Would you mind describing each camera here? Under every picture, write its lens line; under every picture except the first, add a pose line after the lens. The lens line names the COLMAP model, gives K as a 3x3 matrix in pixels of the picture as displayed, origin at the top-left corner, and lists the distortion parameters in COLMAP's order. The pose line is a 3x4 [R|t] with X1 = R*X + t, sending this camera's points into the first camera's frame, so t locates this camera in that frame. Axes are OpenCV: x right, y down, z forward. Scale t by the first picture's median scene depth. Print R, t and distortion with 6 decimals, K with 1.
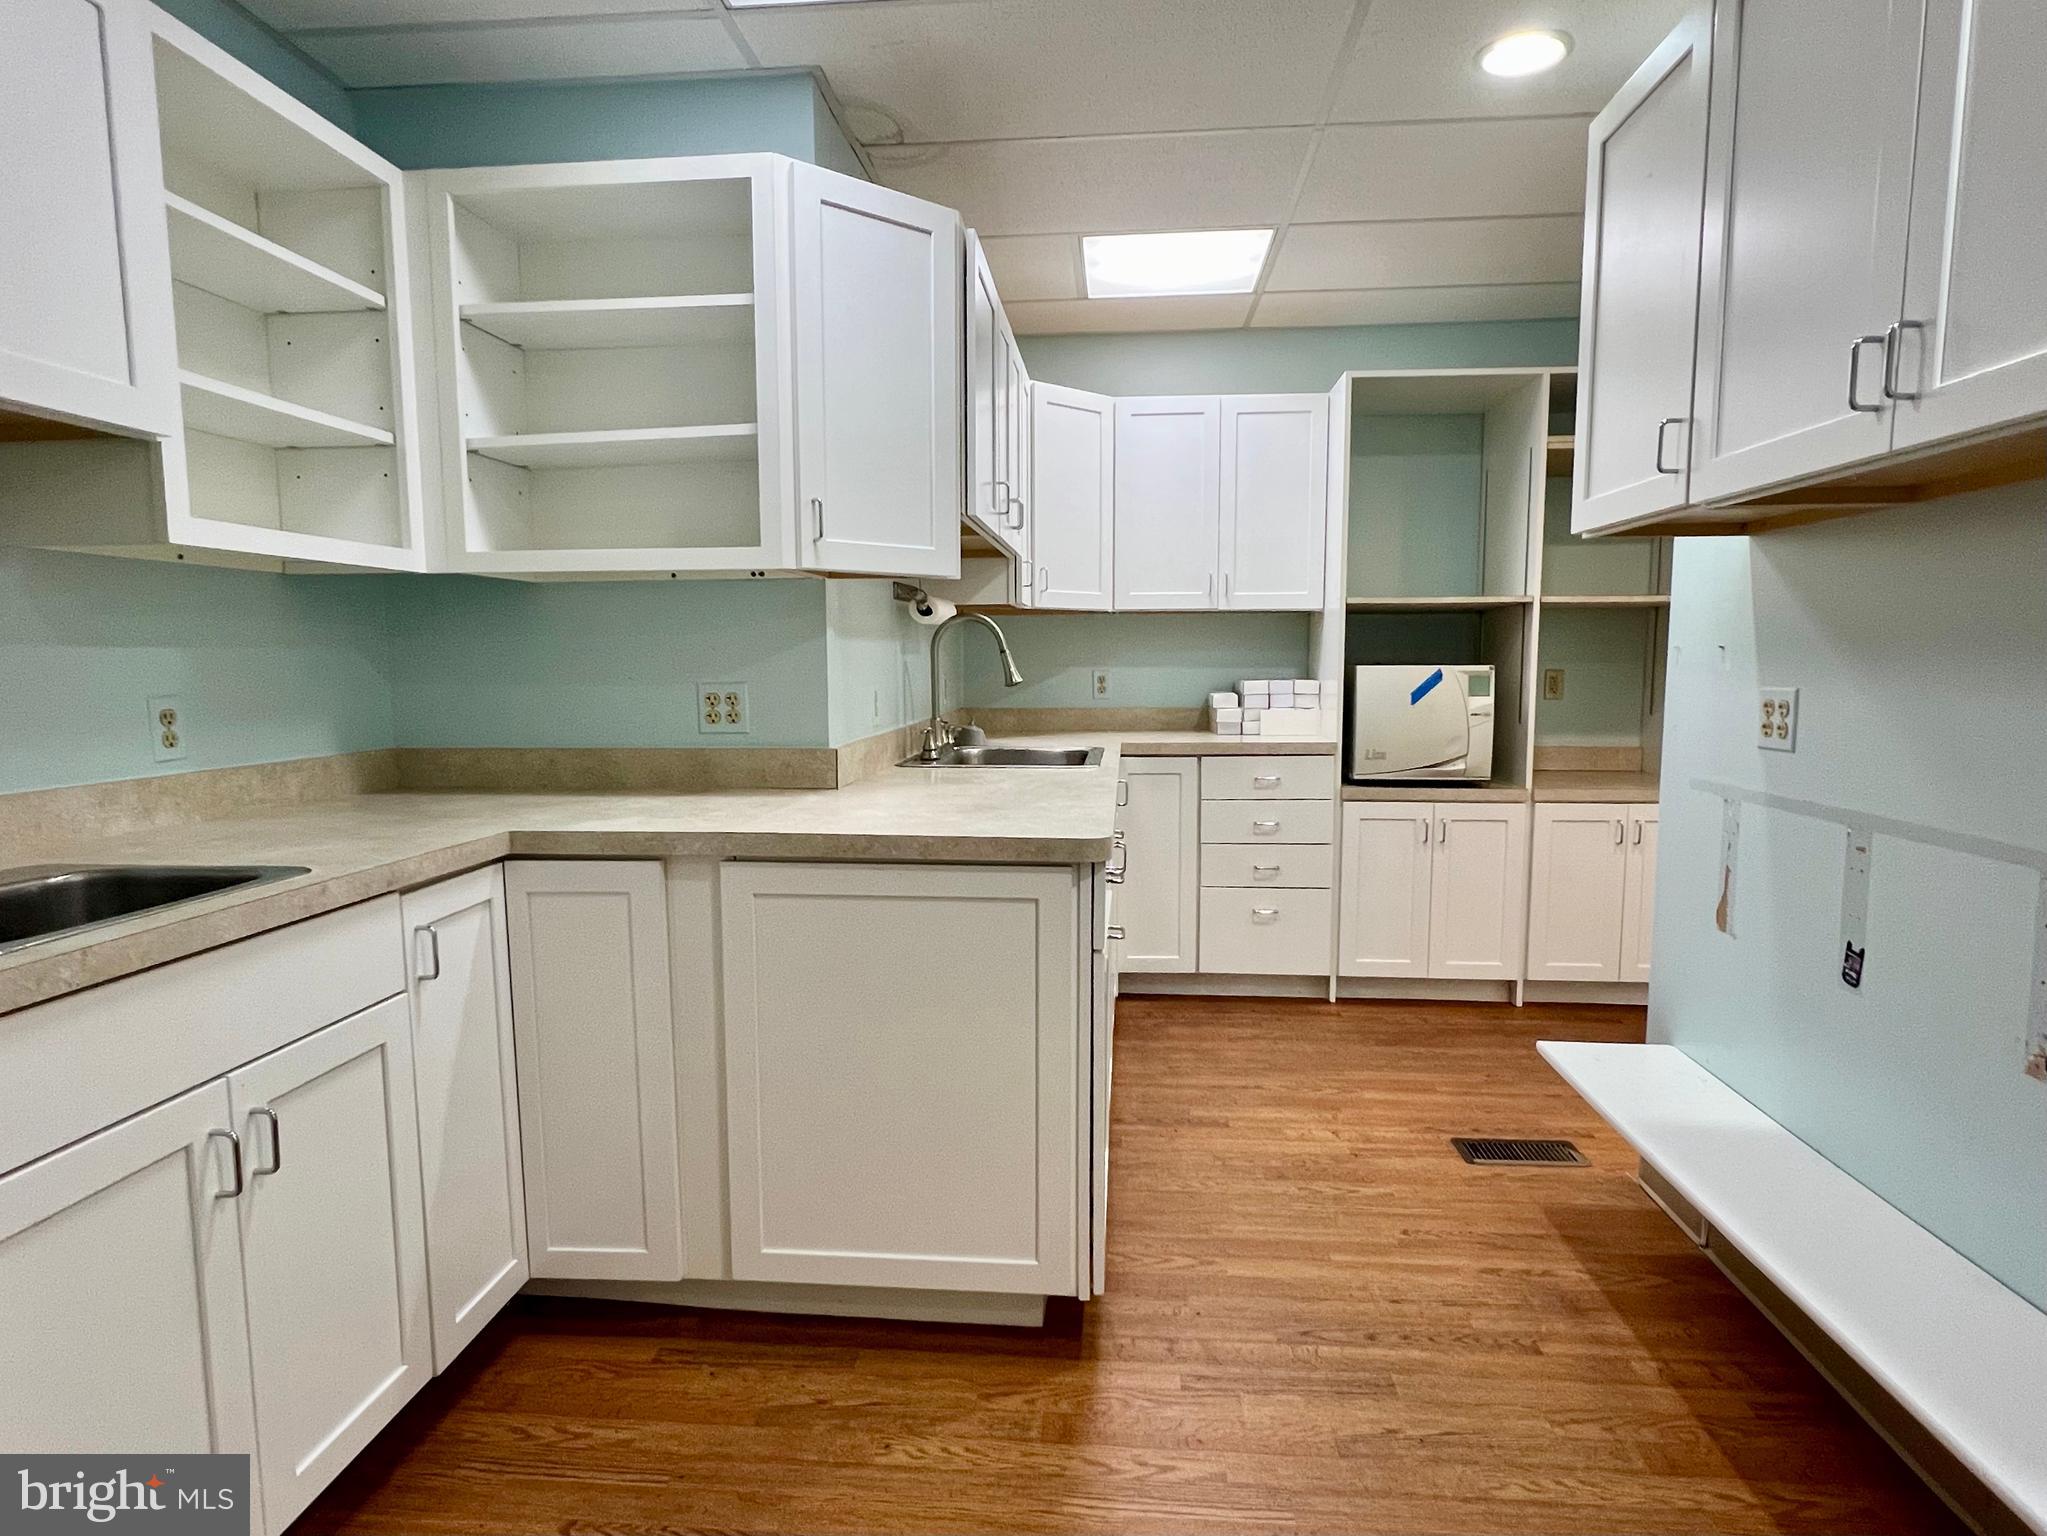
lens RADIAL K [[1098.3, 0, 1030.2], [0, 1098.3, 775.6], [0, 0, 1]] dist [0.000998, 0.001051]
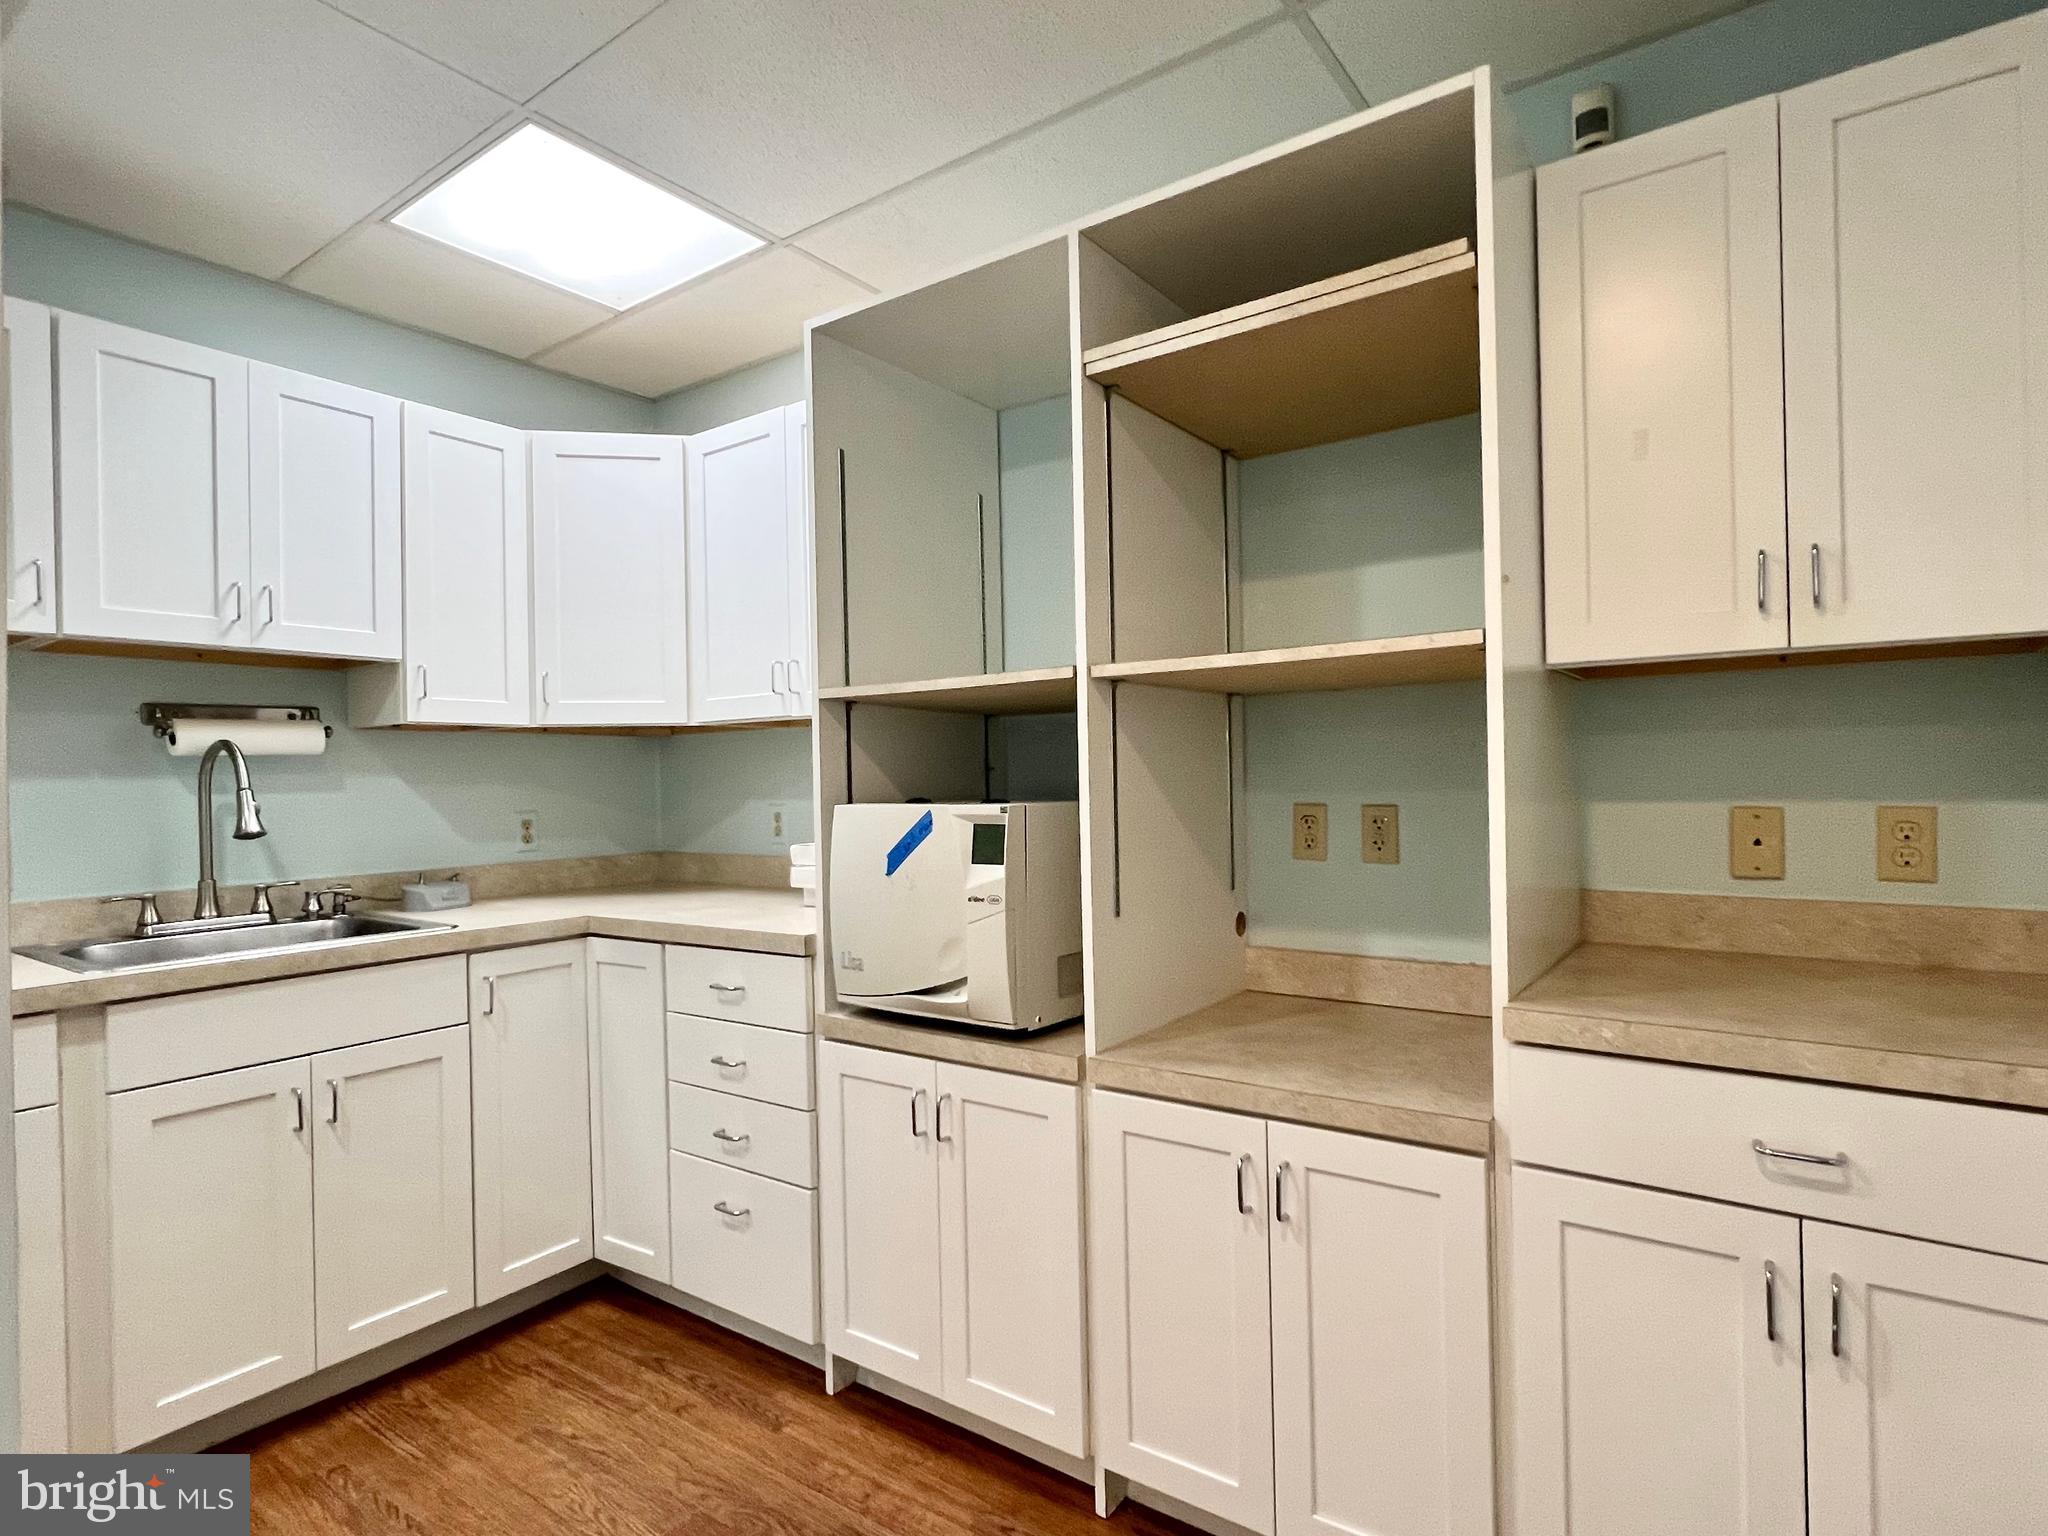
lens RADIAL K [[1061.1, 0, 1022.7], [0, 1061.1, 775.3], [0, 0, 1]] dist [0.002964, 0.001250]
pose [[0.863058, -0.013856, -0.504915, 0.669248], [-0.038072, 0.994995, -0.092383, -0.067436], [0.503668, 0.098955, 0.858211, 0.570367]]
